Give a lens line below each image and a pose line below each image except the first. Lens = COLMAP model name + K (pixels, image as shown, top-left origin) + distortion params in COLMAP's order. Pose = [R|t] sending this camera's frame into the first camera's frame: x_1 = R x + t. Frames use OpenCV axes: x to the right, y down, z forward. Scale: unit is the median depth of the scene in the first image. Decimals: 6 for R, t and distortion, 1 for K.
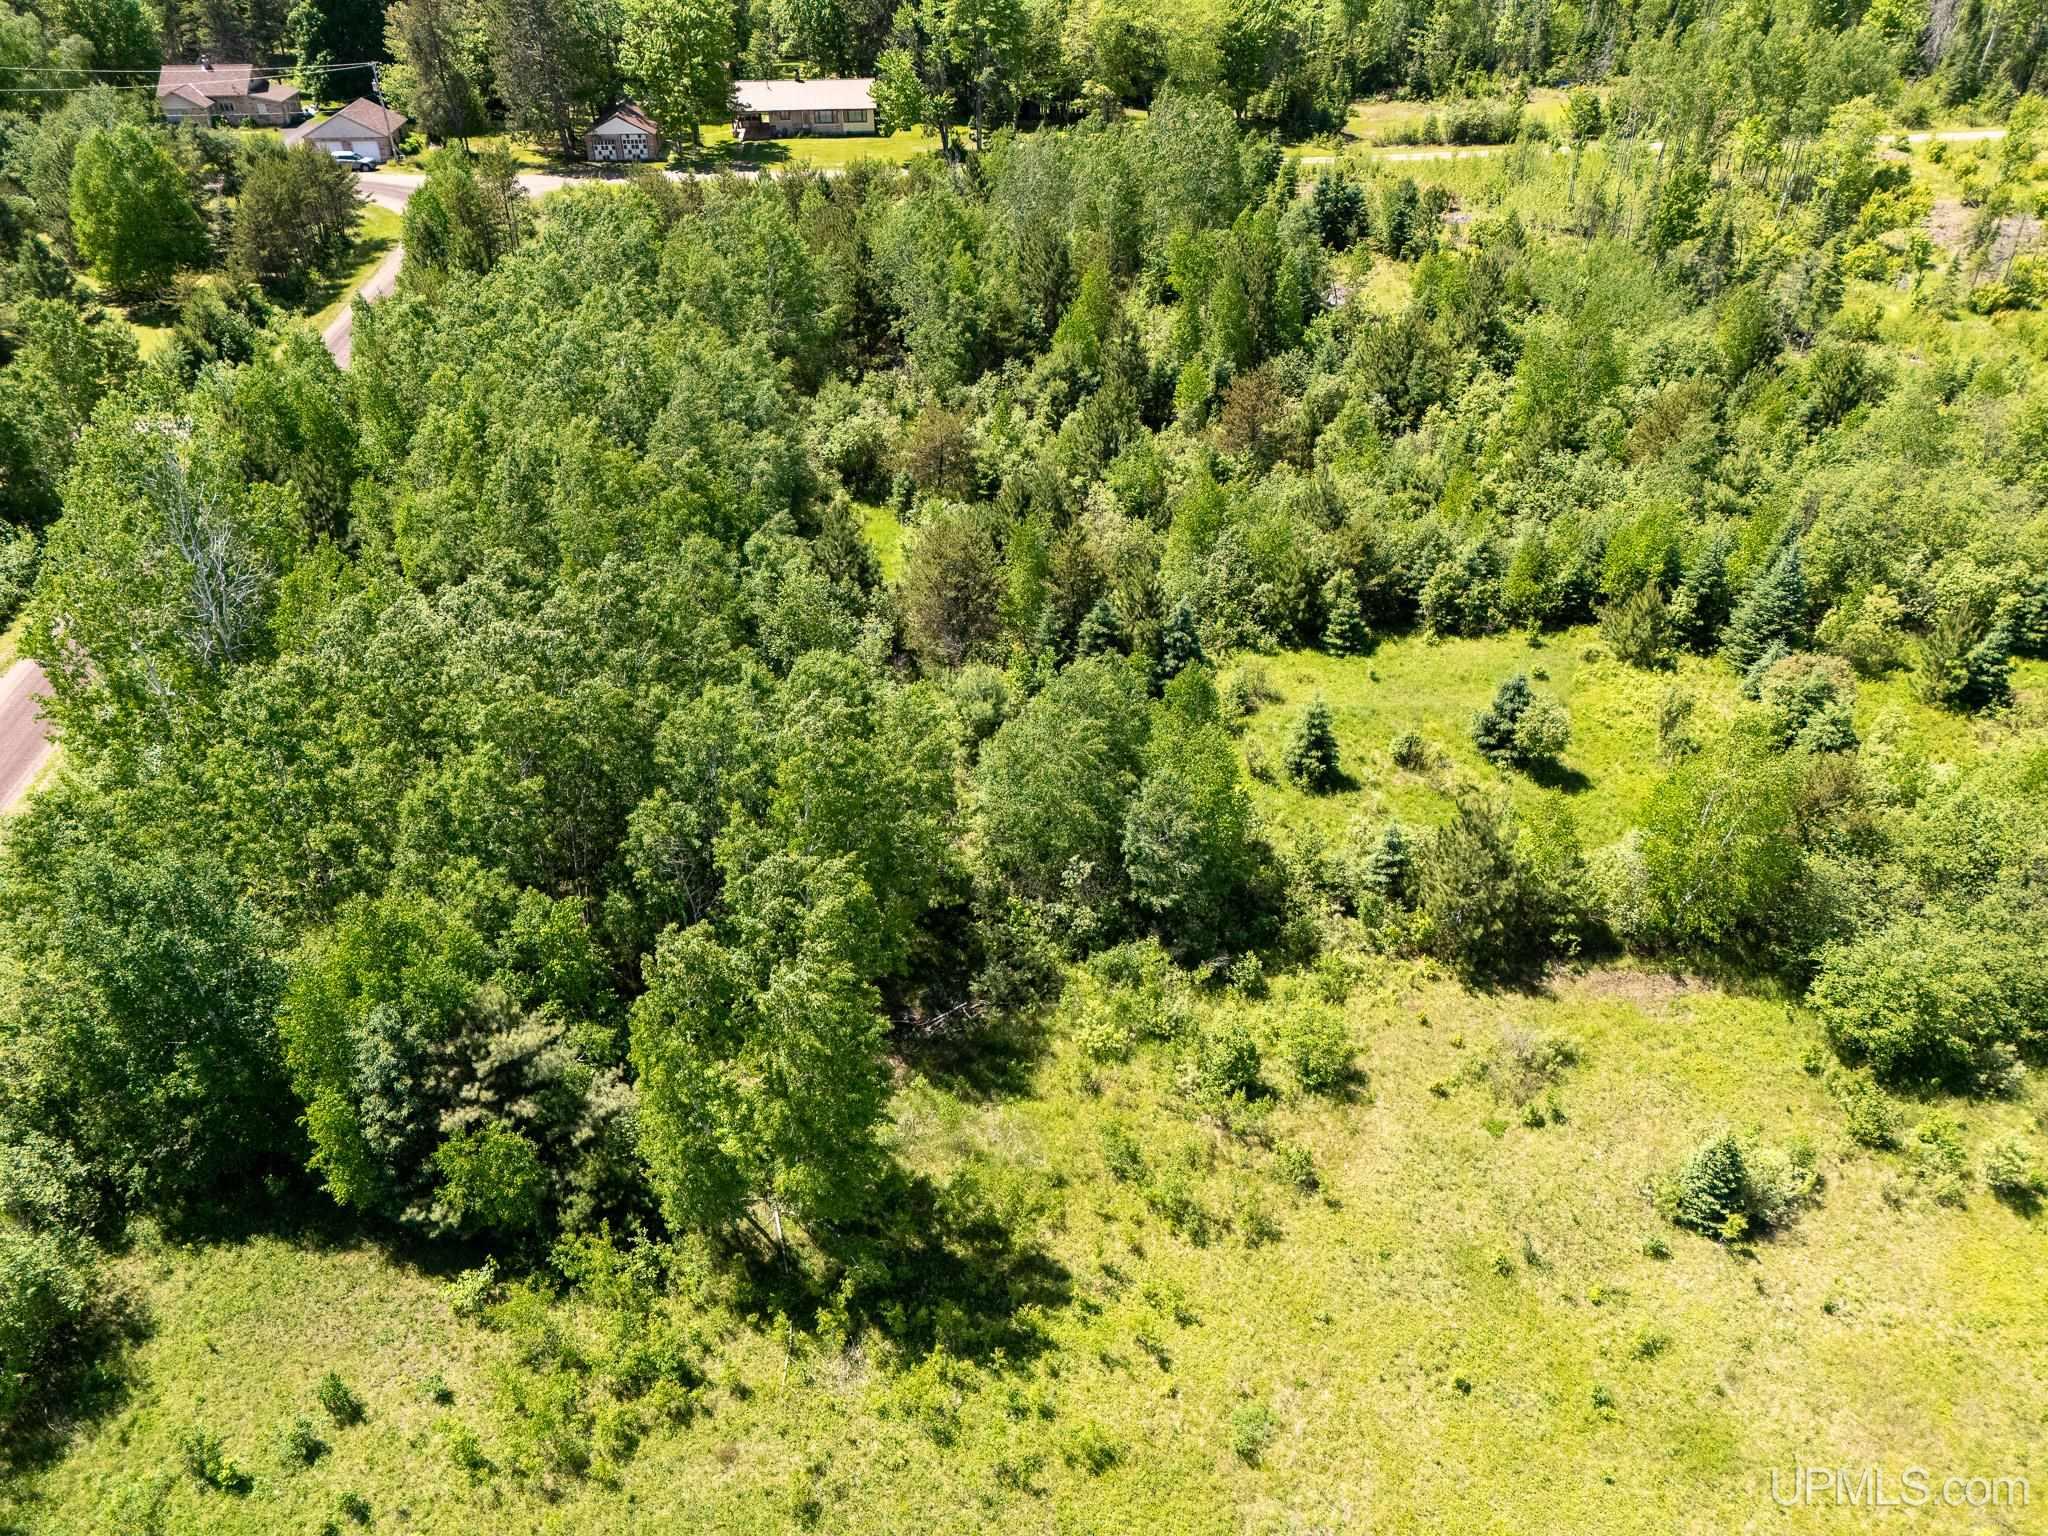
lens RADIAL K [[1485.2, 0, 1024.4], [0, 1485.2, 768.2], [0, 0, 1]] dist [0.033999, -0.017894]
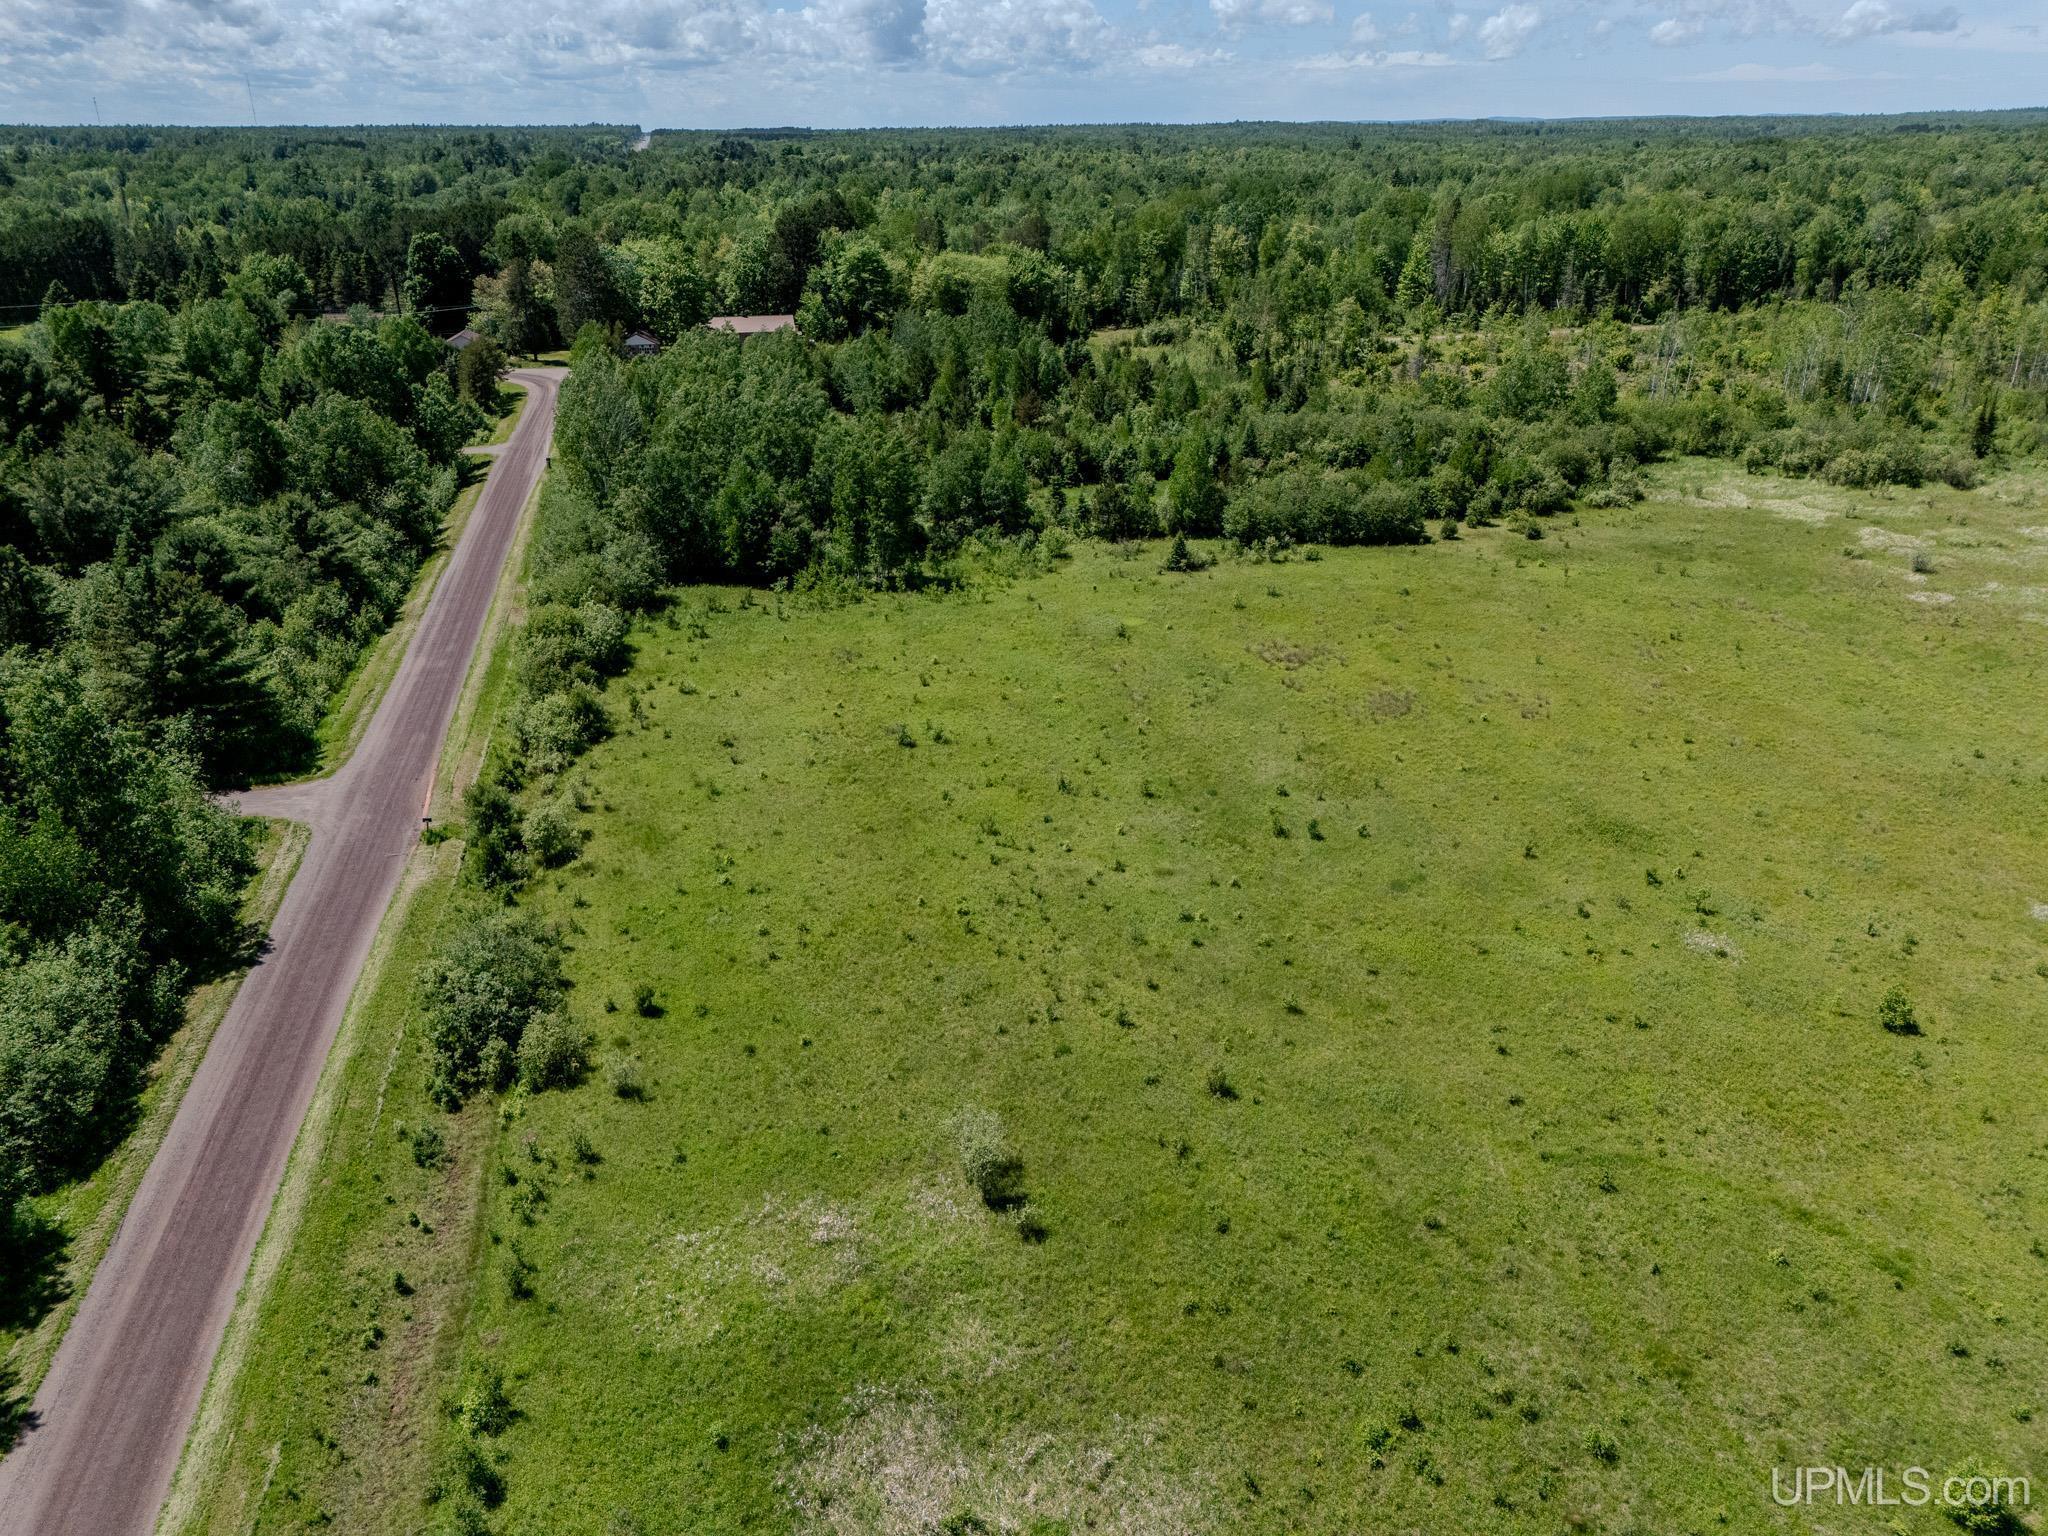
lens RADIAL K [[1485.2, 0, 1026.7], [0, 1485.2, 770.6], [0, 0, 1]] dist [0.033999, -0.017894]
pose [[0.992362, -0.049801, 0.112864, -0.099686], [0.070076, 0.980520, -0.183496, 0.570794], [-0.101527, 0.190003, 0.976520, -0.852033]]
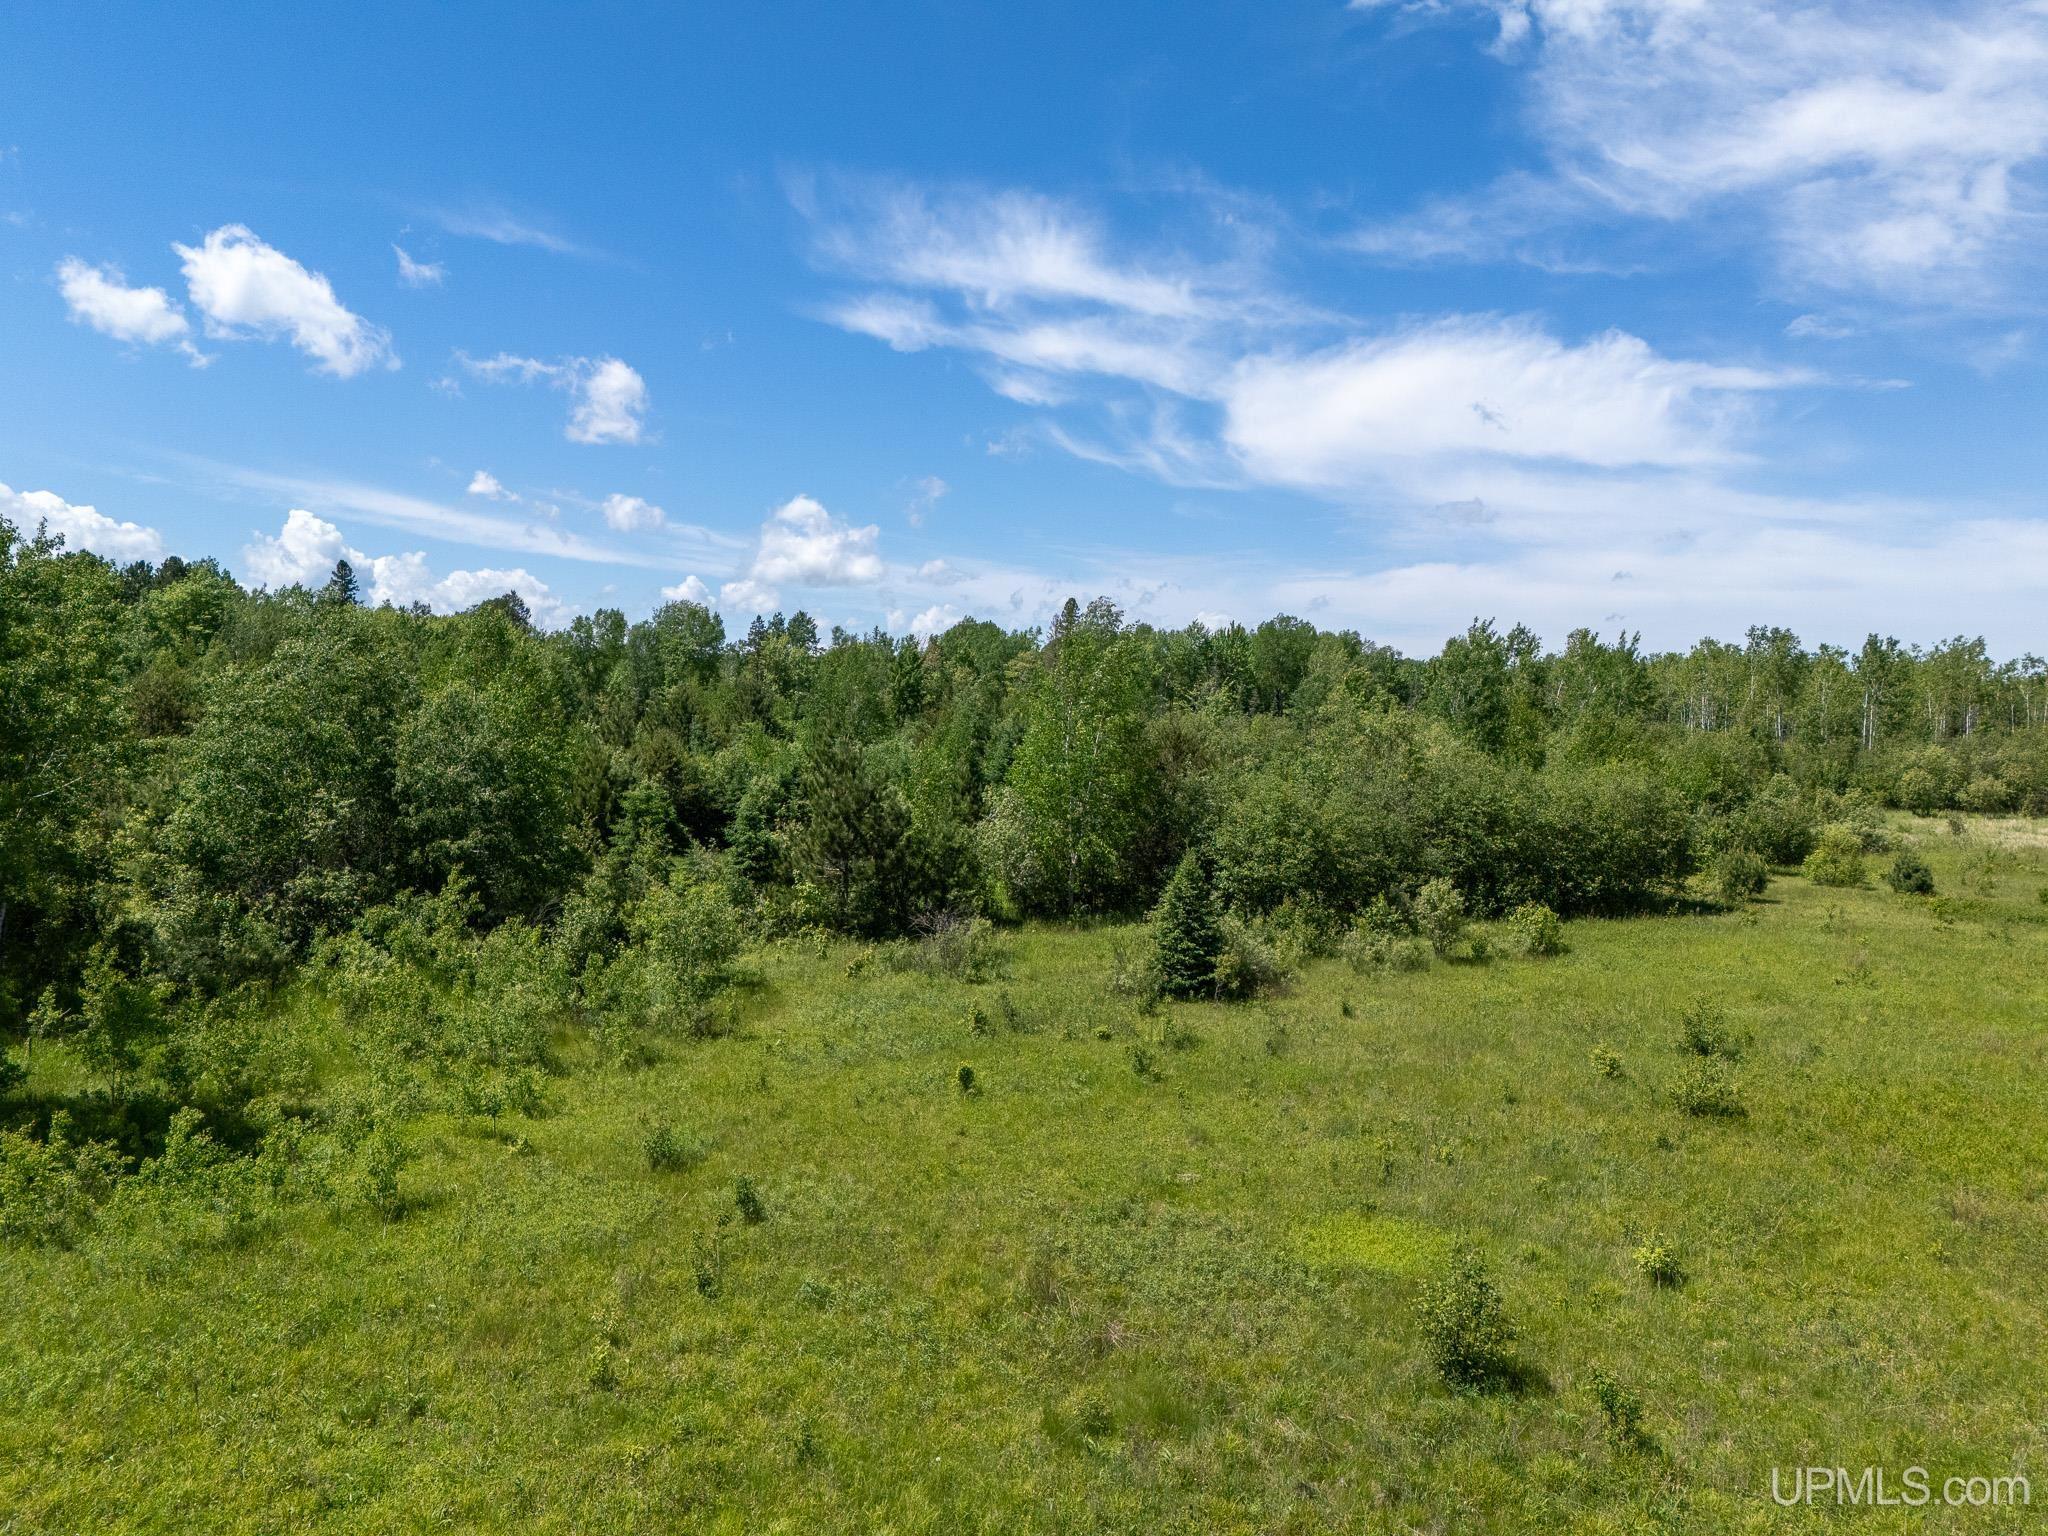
lens RADIAL K [[1485.2, 0, 1022.4], [0, 1485.2, 757.8], [0, 0, 1]] dist [0.033999, -0.017894]
pose [[0.888797, -0.003919, 0.458284, 0.002005], [0.246225, 0.847471, -0.470284, 0.250456], [-0.386539, 0.530828, 0.754194, 0.171640]]
